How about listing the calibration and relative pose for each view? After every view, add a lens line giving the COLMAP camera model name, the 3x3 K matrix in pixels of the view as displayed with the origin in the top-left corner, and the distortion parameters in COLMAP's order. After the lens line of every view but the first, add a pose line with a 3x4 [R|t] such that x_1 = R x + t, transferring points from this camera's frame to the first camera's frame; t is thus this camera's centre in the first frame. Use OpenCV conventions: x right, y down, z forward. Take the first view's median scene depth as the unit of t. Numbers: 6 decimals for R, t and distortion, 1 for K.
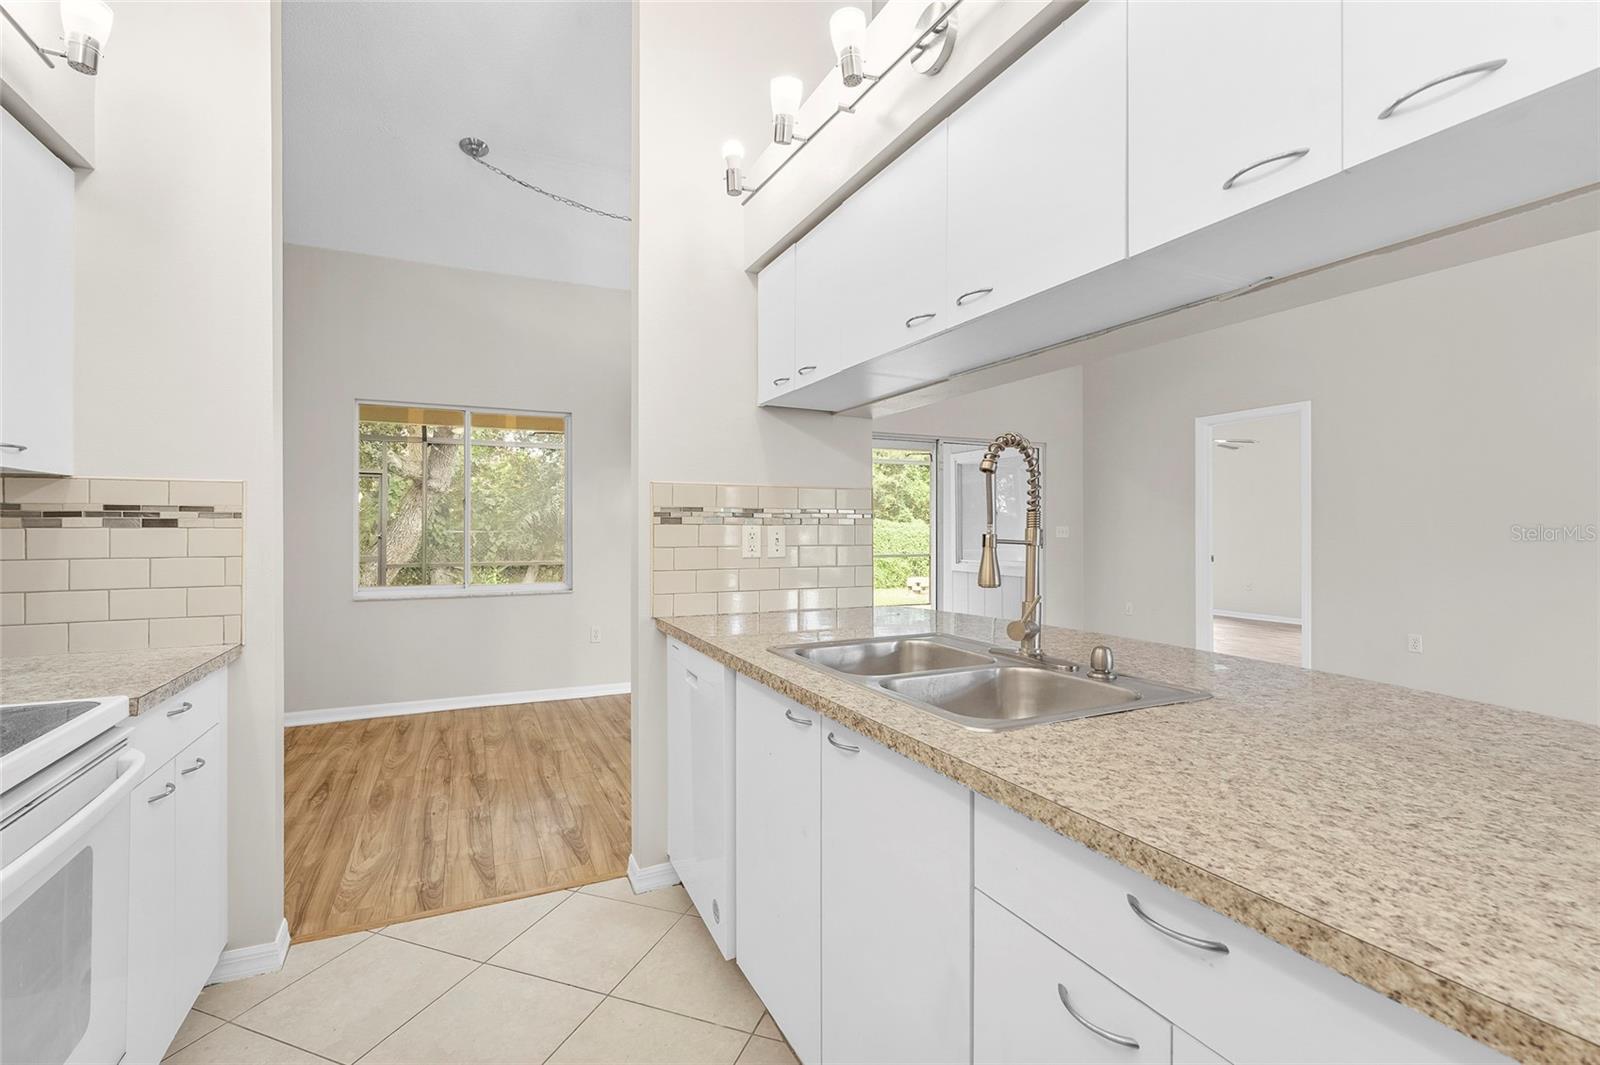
lens RADIAL K [[722.8, 0, 802.4], [0, 722.8, 522.2], [0, 0, 1]] dist [-0.004919, 0.000127]
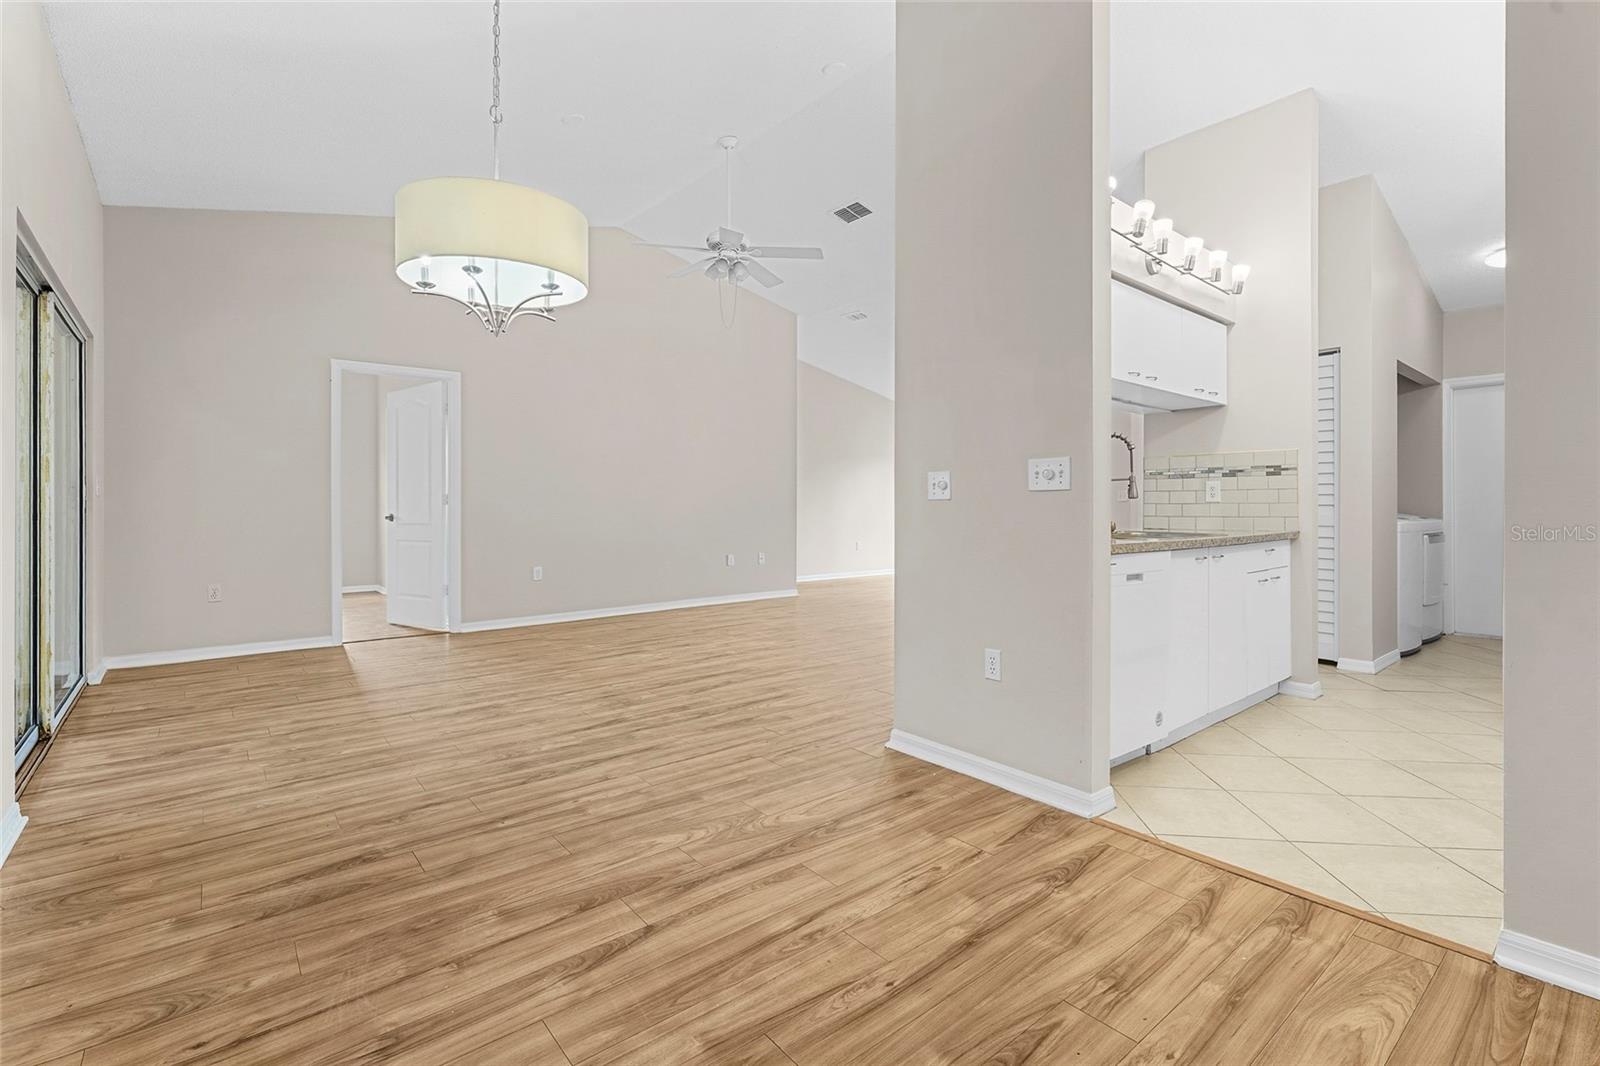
lens RADIAL K [[722.8, 0, 802.4], [0, 722.8, 522.7], [0, 0, 1]] dist [-0.004919, 0.000127]
pose [[-0.246918, -0.024347, 0.968731, -0.935154], [-0.004217, 0.999702, 0.024051, 0.065580], [-0.969027, 0.001853, -0.246947, 1.414029]]
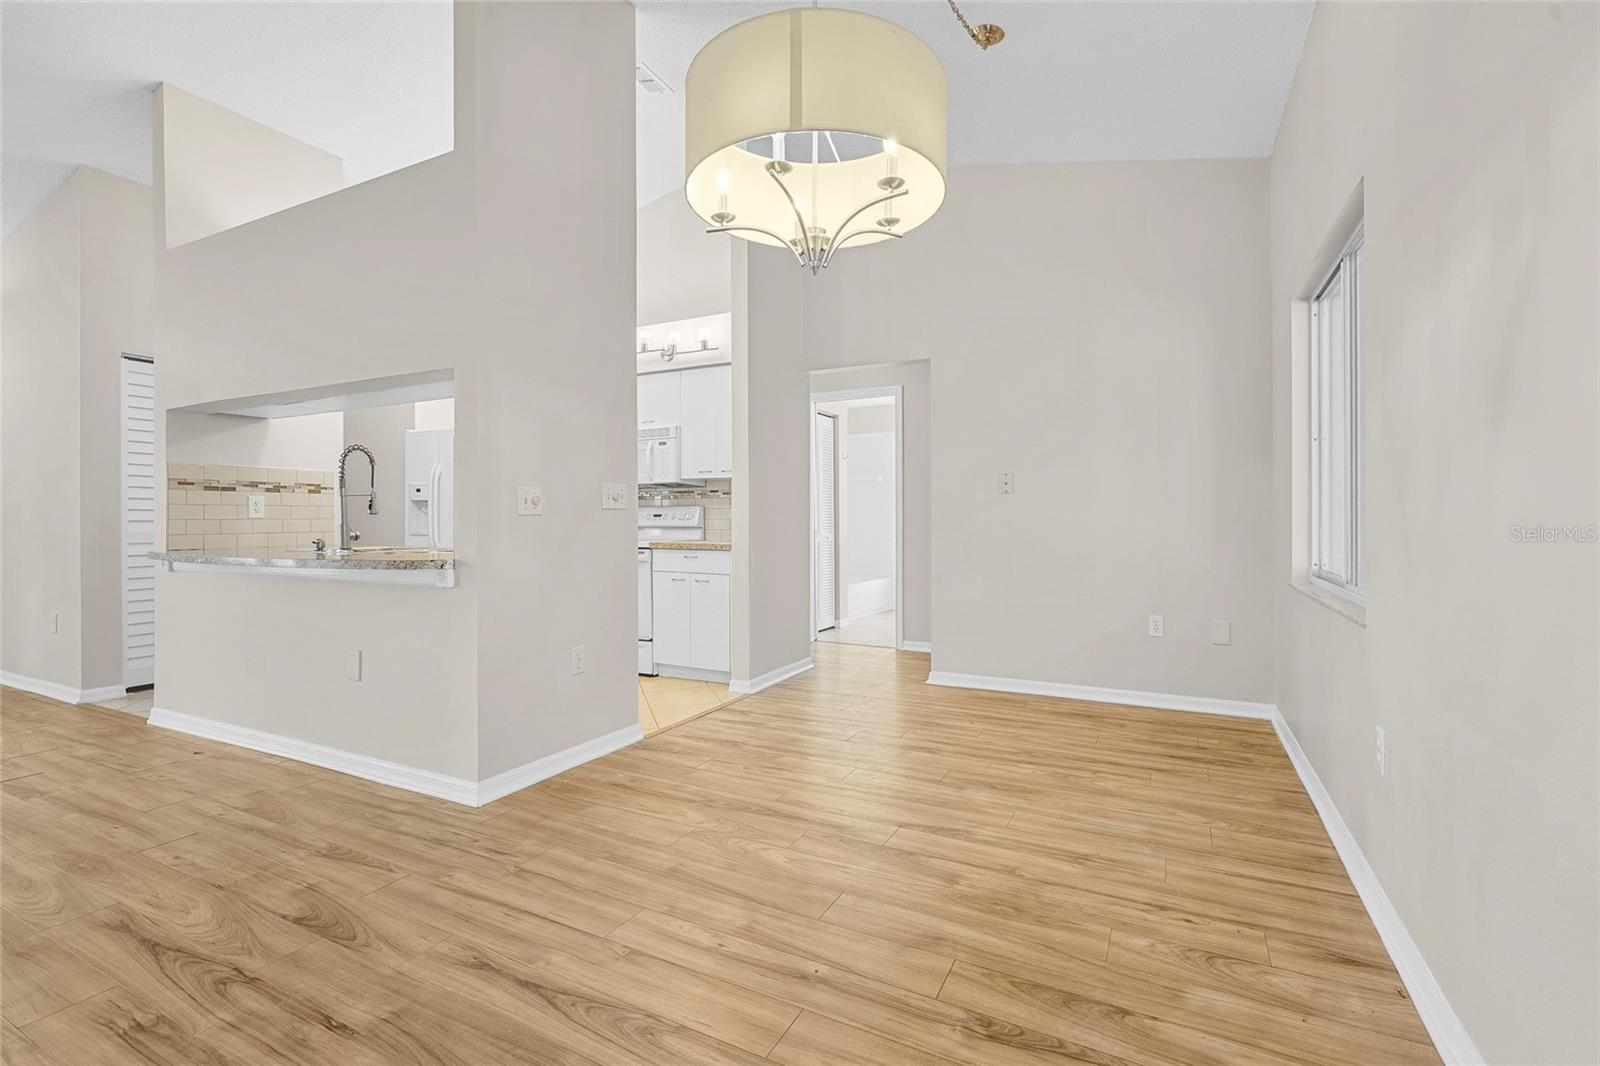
lens RADIAL K [[722.8, 0, 802.4], [0, 722.8, 522.7], [0, 0, 1]] dist [-0.004919, 0.000127]
pose [[-0.794483, 0.004127, -0.607273, 0.302737], [0.004261, 0.999990, 0.001221, 0.068539], [0.607272, -0.001618, -0.794493, 1.998506]]
